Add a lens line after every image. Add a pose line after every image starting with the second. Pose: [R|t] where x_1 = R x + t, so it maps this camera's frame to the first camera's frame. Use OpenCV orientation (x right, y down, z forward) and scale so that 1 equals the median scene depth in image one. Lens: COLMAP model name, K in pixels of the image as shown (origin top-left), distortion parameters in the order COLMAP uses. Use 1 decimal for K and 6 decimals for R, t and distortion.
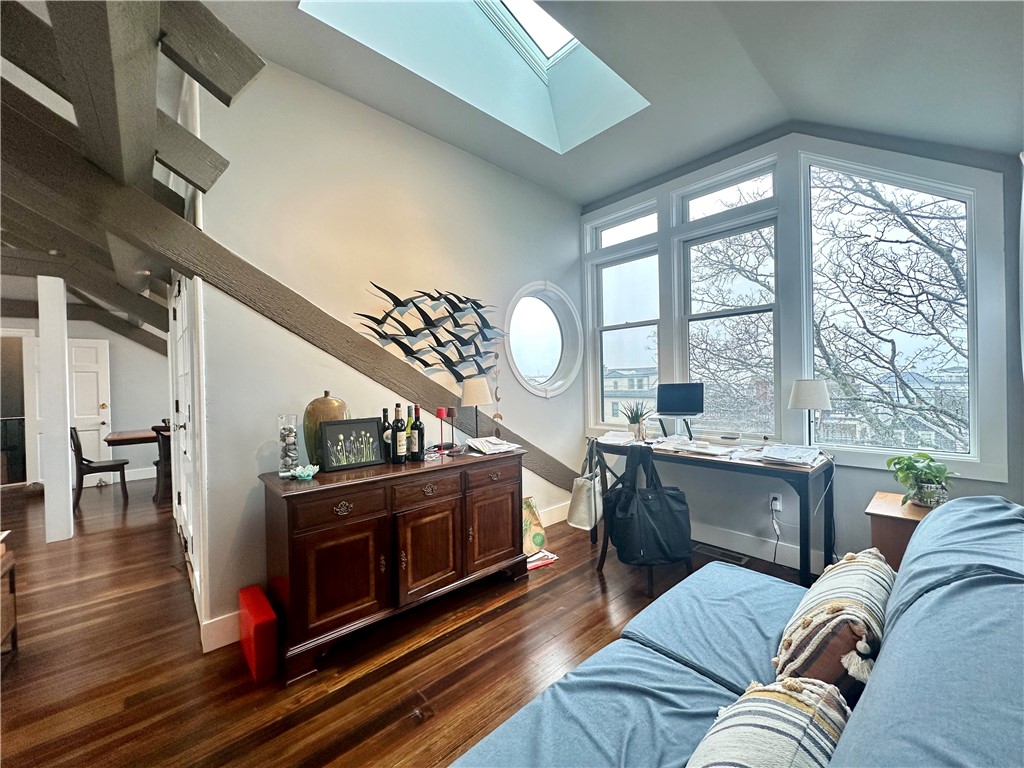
lens RADIAL K [[409.8, 0, 515.5], [0, 409.8, 386.3], [0, 0, 1]] dist [0.001176, 0.000210]
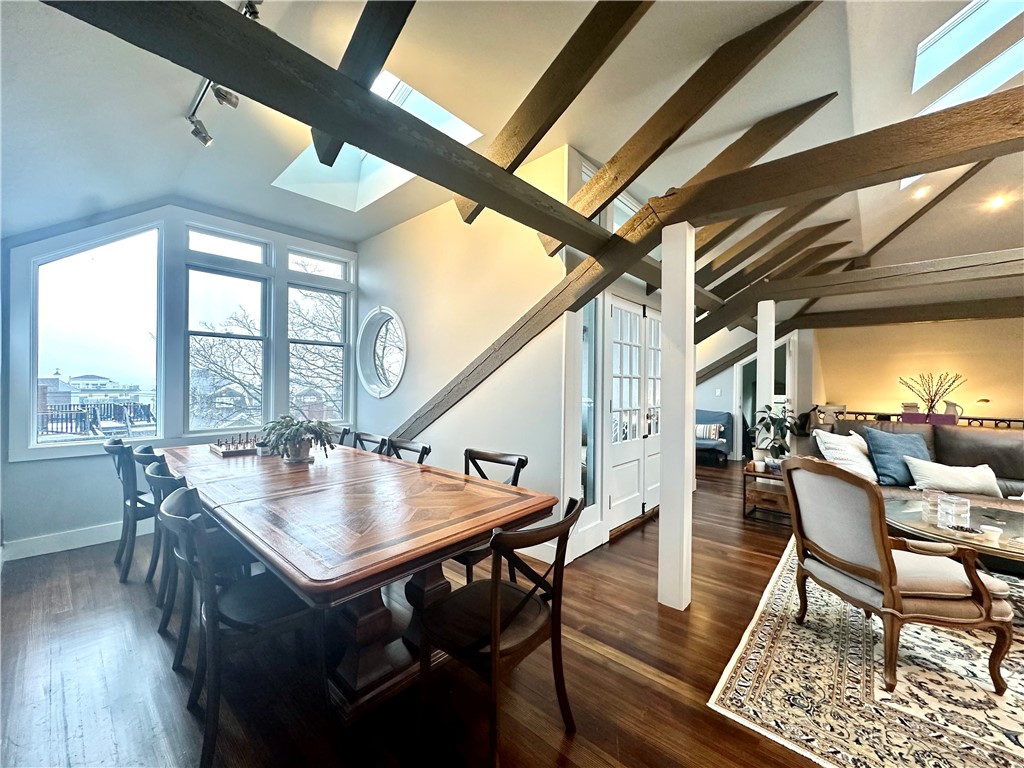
lens RADIAL K [[409.8, 0, 513.3], [0, 409.8, 382.1], [0, 0, 1]] dist [0.001176, 0.000210]
pose [[-0.104145, 0.030582, 0.994092, -0.964983], [-0.000381, 0.999526, -0.030789, 0.018192], [-0.994562, -0.003585, -0.104084, 0.379053]]
